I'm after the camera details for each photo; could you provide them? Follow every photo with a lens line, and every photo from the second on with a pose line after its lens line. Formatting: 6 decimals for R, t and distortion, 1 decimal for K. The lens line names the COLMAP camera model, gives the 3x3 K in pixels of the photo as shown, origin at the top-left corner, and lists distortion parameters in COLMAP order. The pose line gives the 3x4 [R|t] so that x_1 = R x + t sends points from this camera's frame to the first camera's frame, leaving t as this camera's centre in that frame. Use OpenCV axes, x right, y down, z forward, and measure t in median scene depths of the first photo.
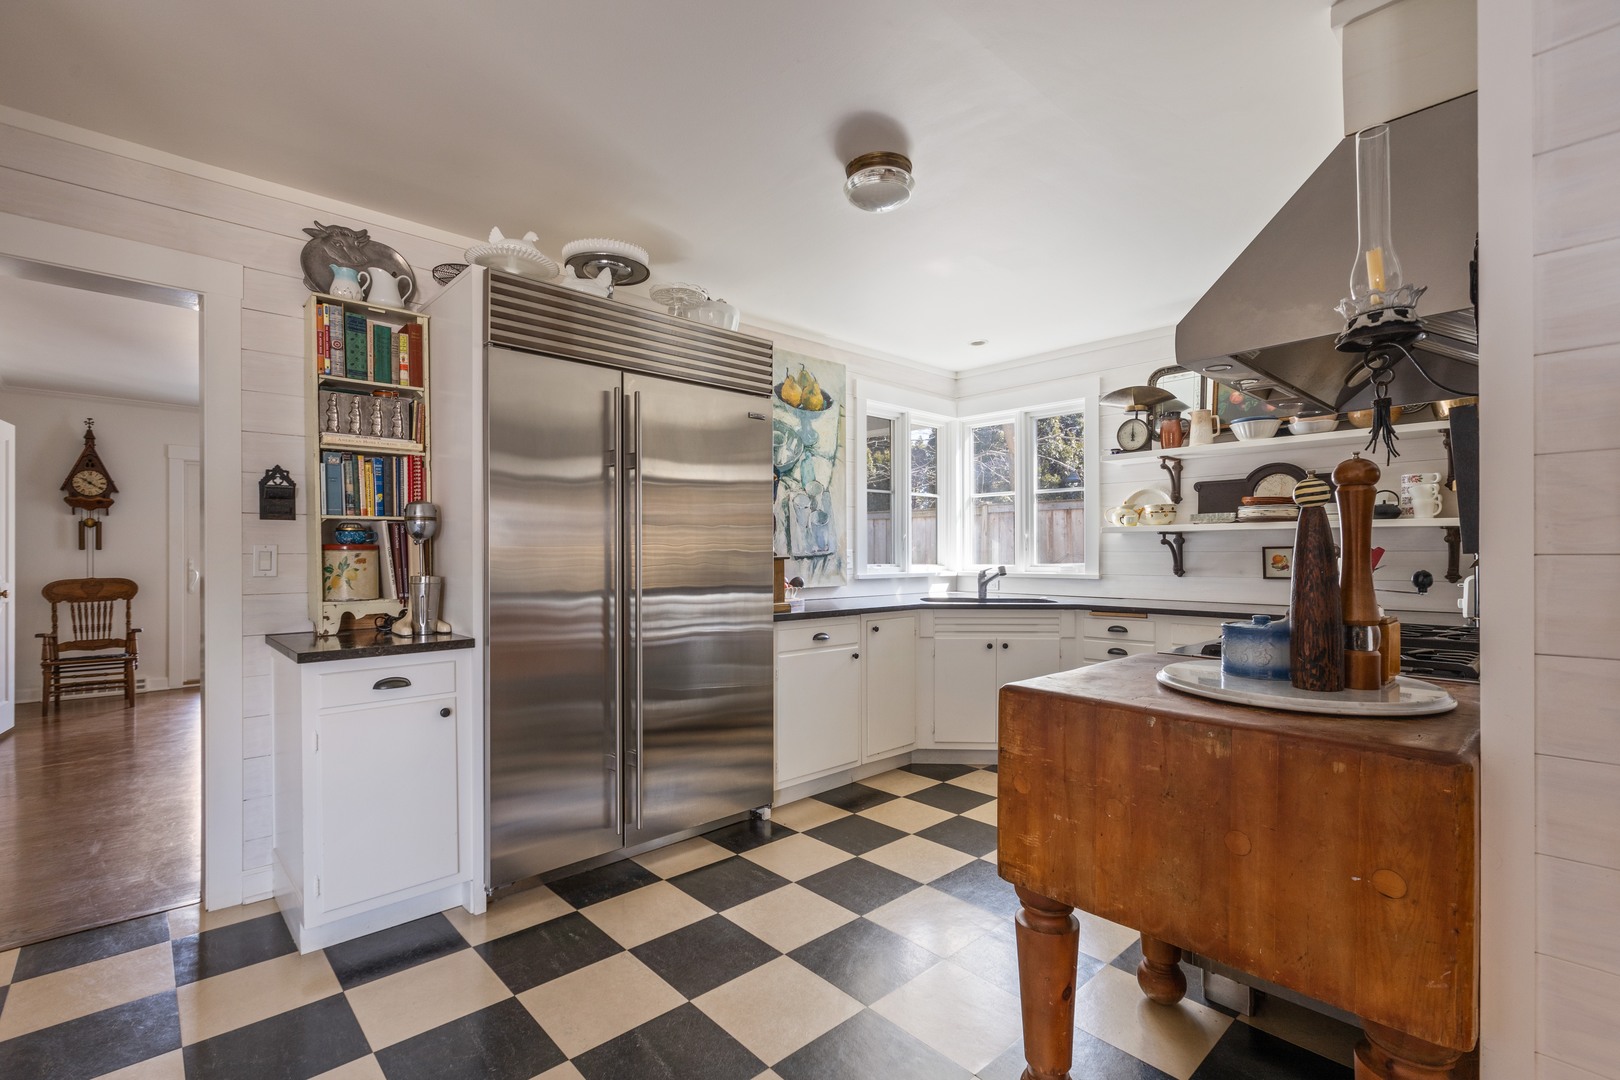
lens RADIAL K [[735.7, 0, 810.1], [0, 735.7, 548.9], [0, 0, 1]] dist [-0.005025, -0.000476]
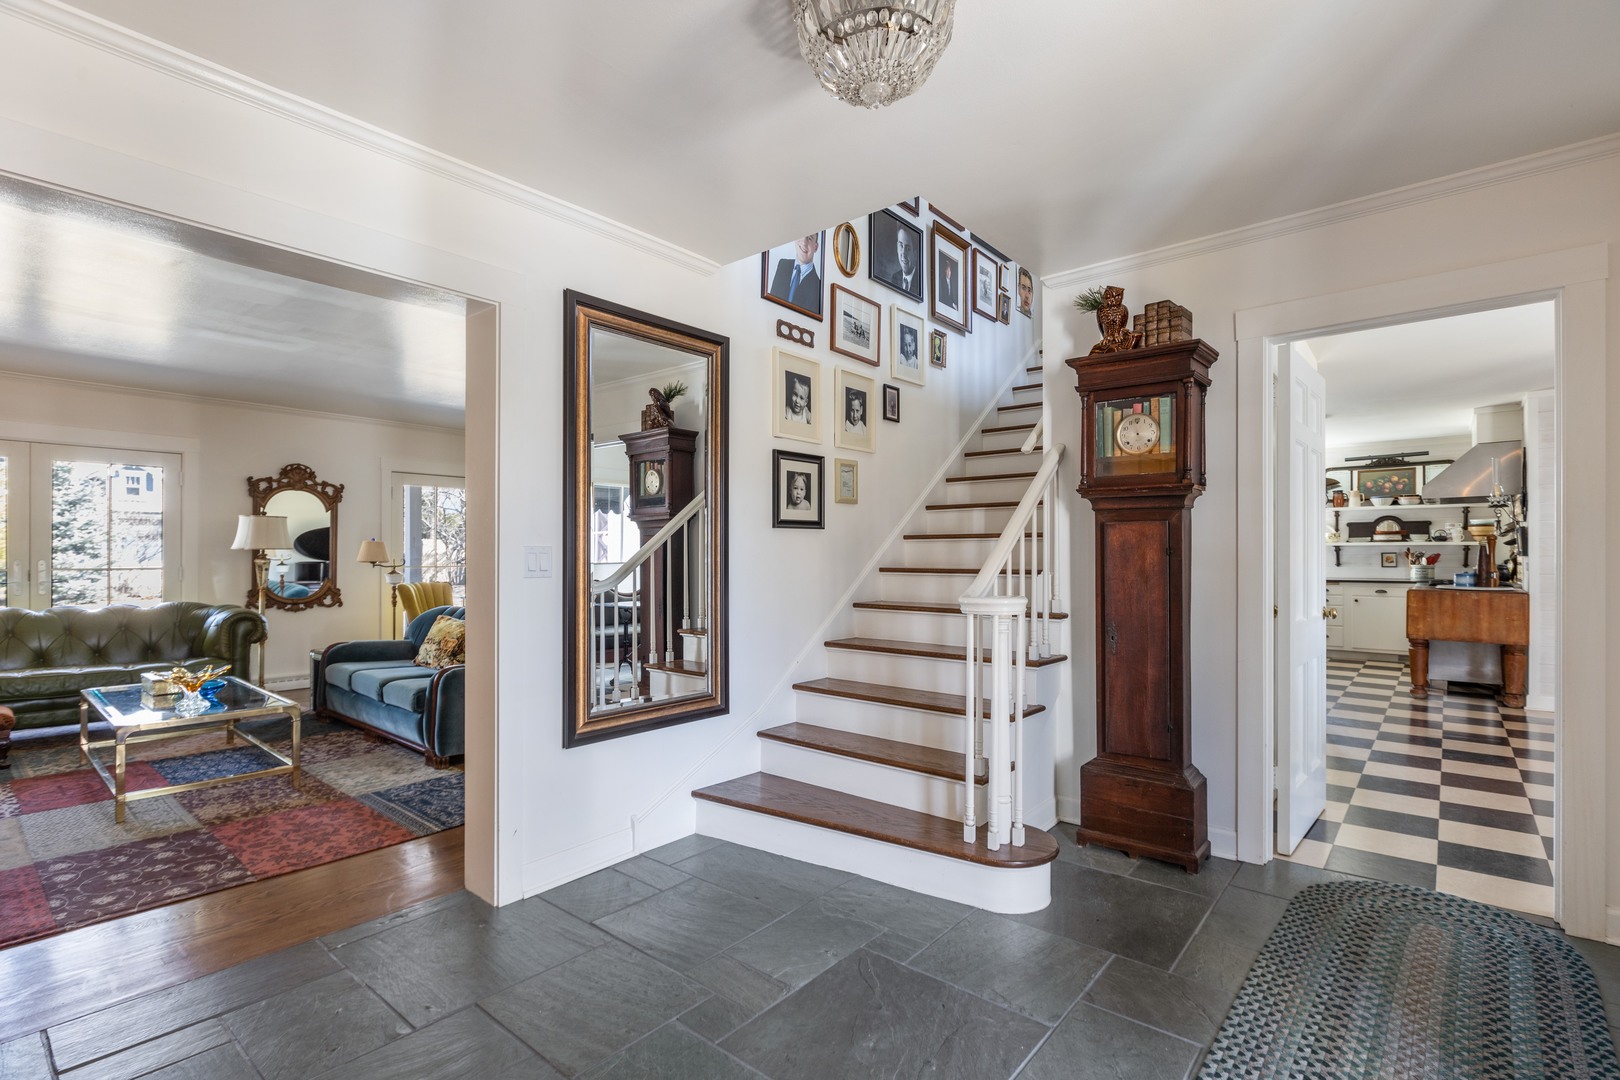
lens RADIAL K [[764.7, 0, 809.1], [0, 764.7, 548.8], [0, 0, 1]] dist [0.000333, -0.000039]
pose [[0.992598, 0.000066, 0.121443, -1.398155], [-0.000077, 1.000000, 0.000081, -0.015561], [-0.121443, -0.000090, 0.992598, -1.098198]]
